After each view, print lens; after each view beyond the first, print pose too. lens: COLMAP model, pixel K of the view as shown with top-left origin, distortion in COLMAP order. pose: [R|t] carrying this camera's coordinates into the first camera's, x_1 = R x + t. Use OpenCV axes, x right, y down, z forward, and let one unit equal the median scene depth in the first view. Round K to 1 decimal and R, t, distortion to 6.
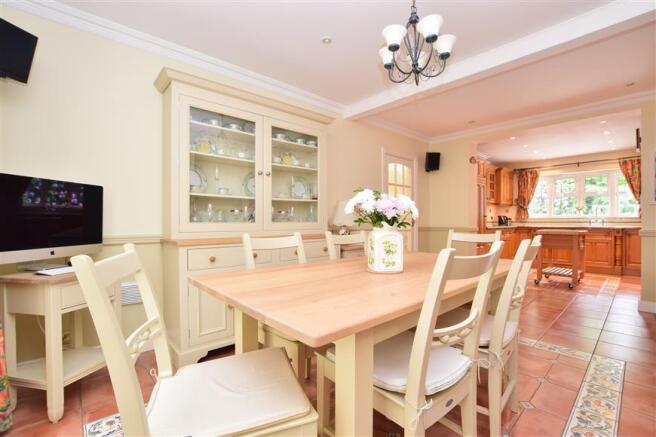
lens RADIAL K [[287.1, 0, 333.6], [0, 287.1, 220.6], [0, 0, 1]] dist [-0.011024, -0.000187]
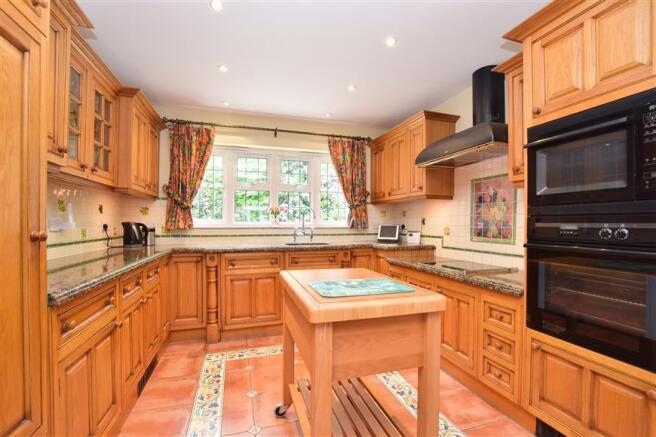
lens RADIAL K [[287.1, 0, 333.3], [0, 287.1, 221.2], [0, 0, 1]] dist [-0.011024, -0.000187]
pose [[0.407374, 0.005069, 0.913248, 0.347943], [-0.005476, 0.999980, -0.003108, -0.019198], [-0.913245, -0.003735, 0.407393, 0.597992]]
